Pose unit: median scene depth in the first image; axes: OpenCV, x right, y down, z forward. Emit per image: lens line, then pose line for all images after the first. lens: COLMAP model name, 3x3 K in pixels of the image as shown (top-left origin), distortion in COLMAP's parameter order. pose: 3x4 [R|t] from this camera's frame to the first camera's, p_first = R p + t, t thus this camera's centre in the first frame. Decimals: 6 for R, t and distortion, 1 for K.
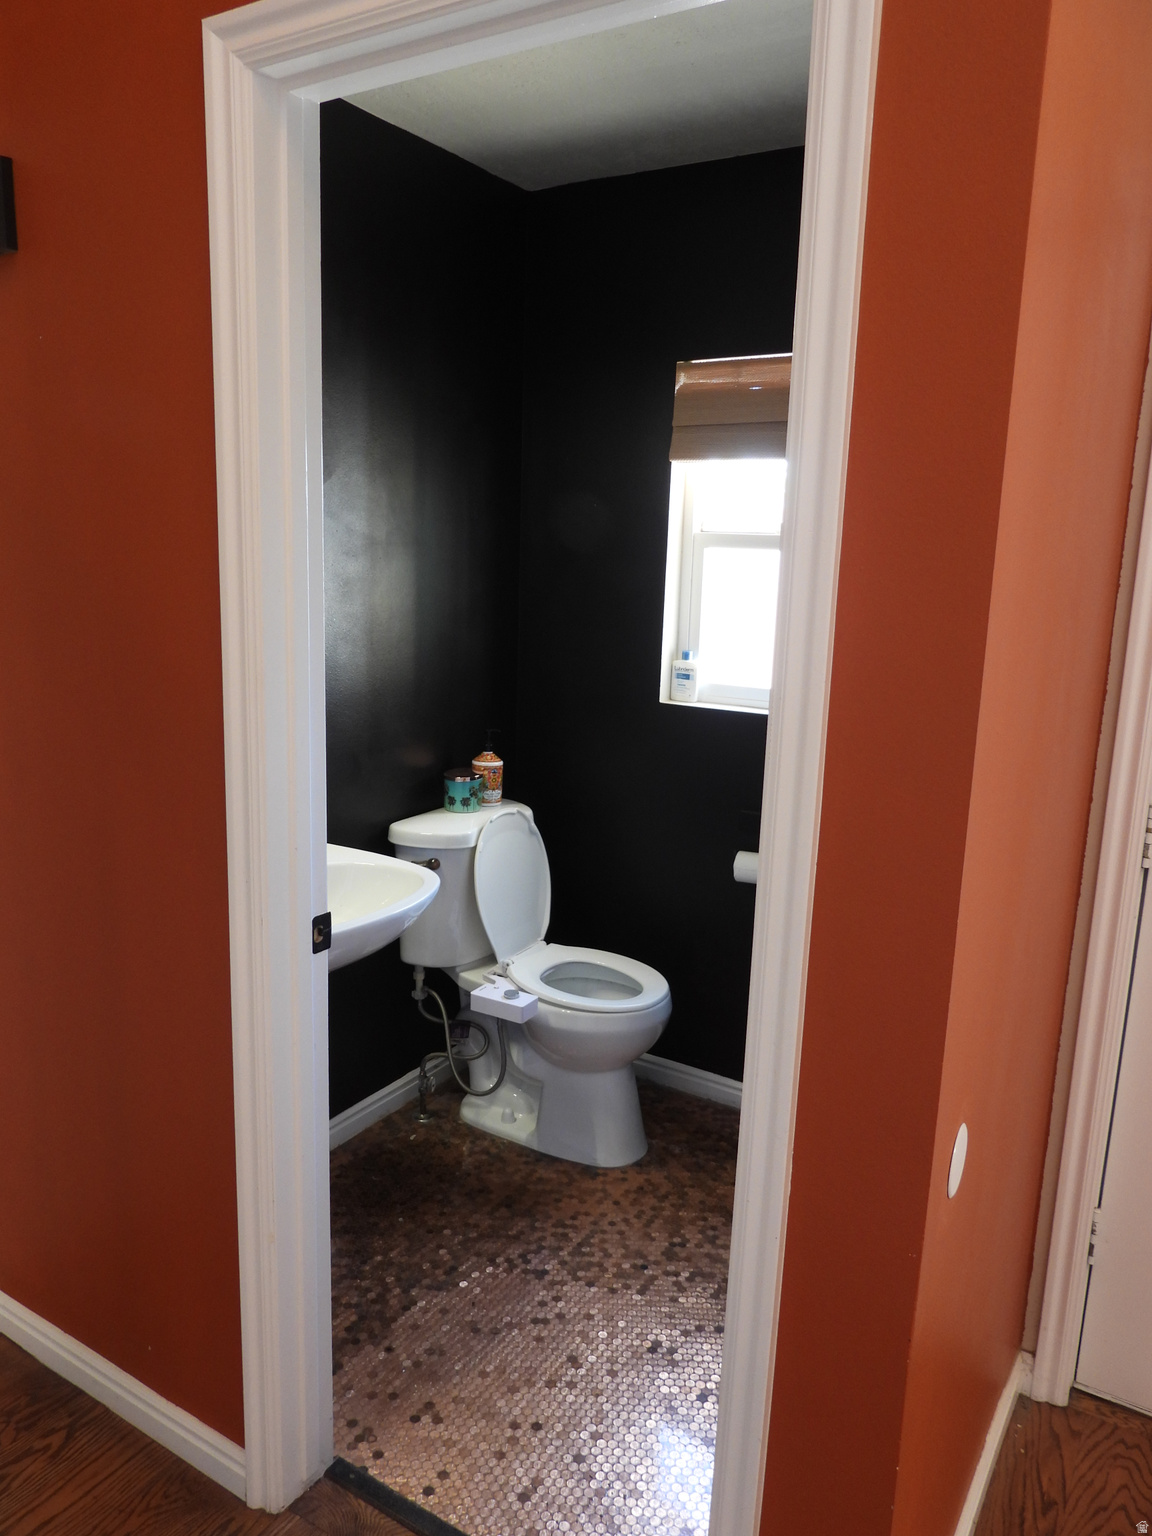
lens RADIAL K [[1098.3, 0, 576.0], [0, 1098.3, 768.0], [0, 0, 1]] dist [-0.018308, 0.009695]
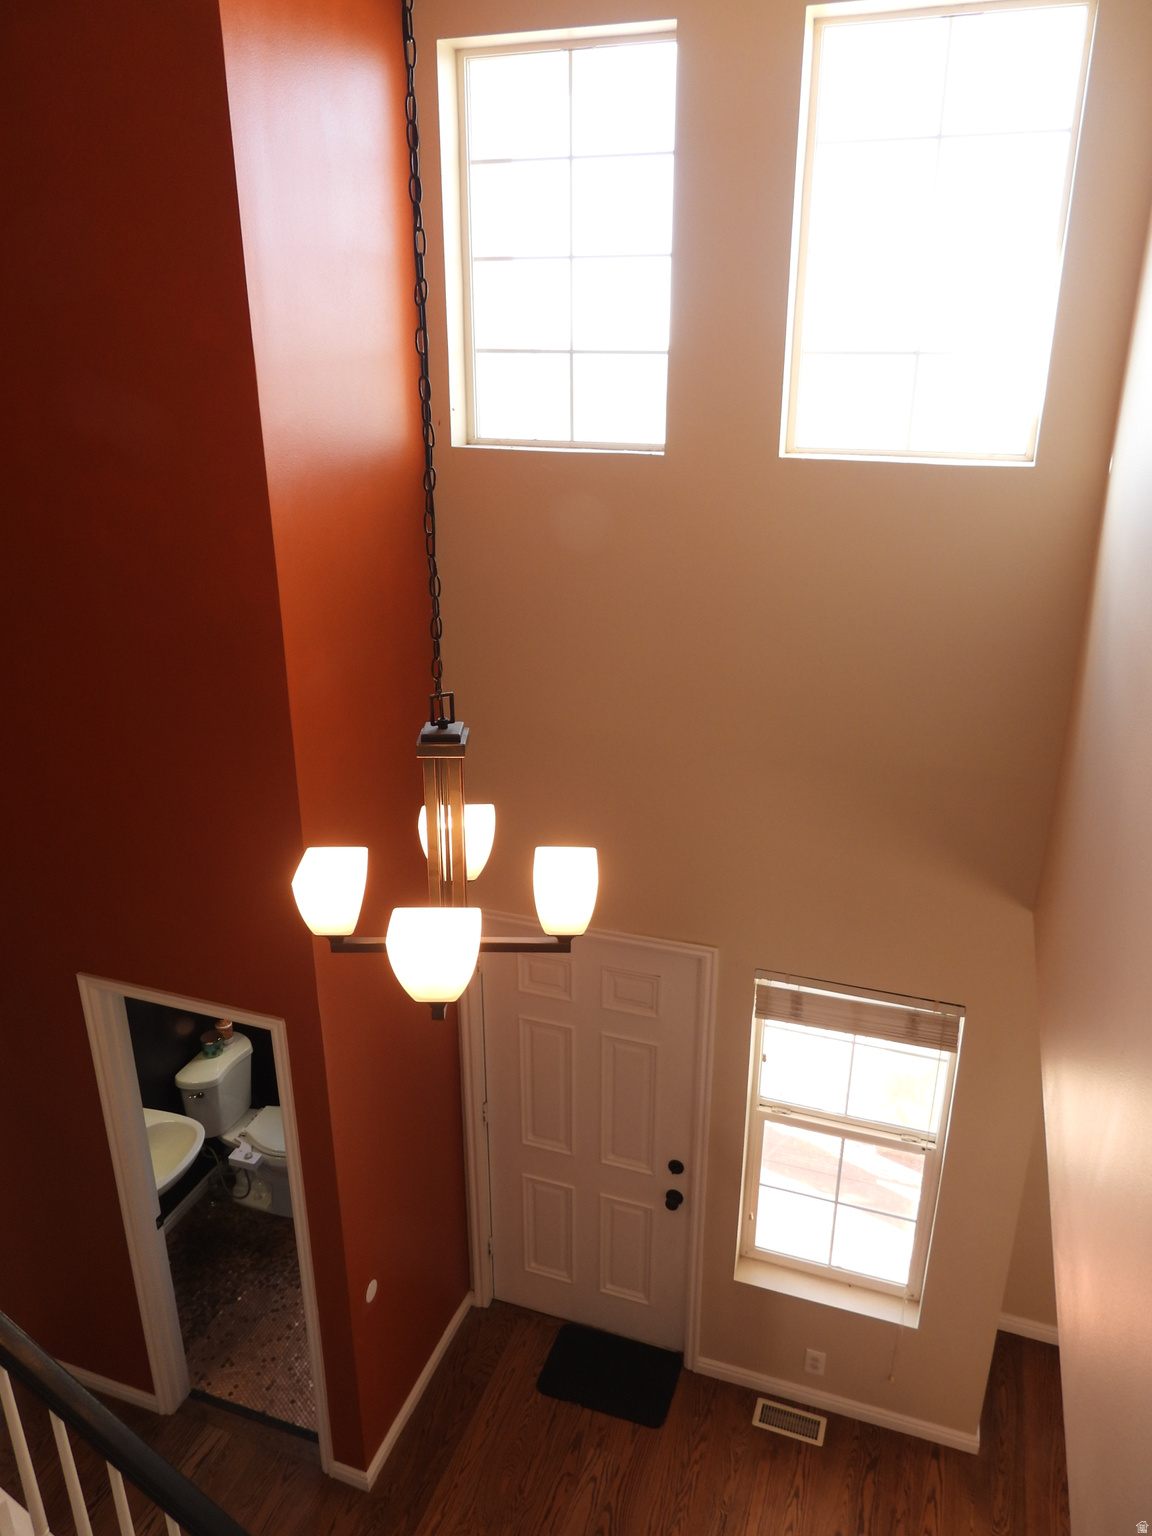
lens RADIAL K [[1091.4, 0, 576.0], [0, 1091.4, 768.0], [0, 0, 1]] dist [-0.020045, 0.006676]
pose [[0.975671, -0.106082, 0.191865, 0.282441], [0.073185, 0.982535, 0.171079, -1.011857], [-0.206663, -0.152875, 0.966395, -1.228086]]
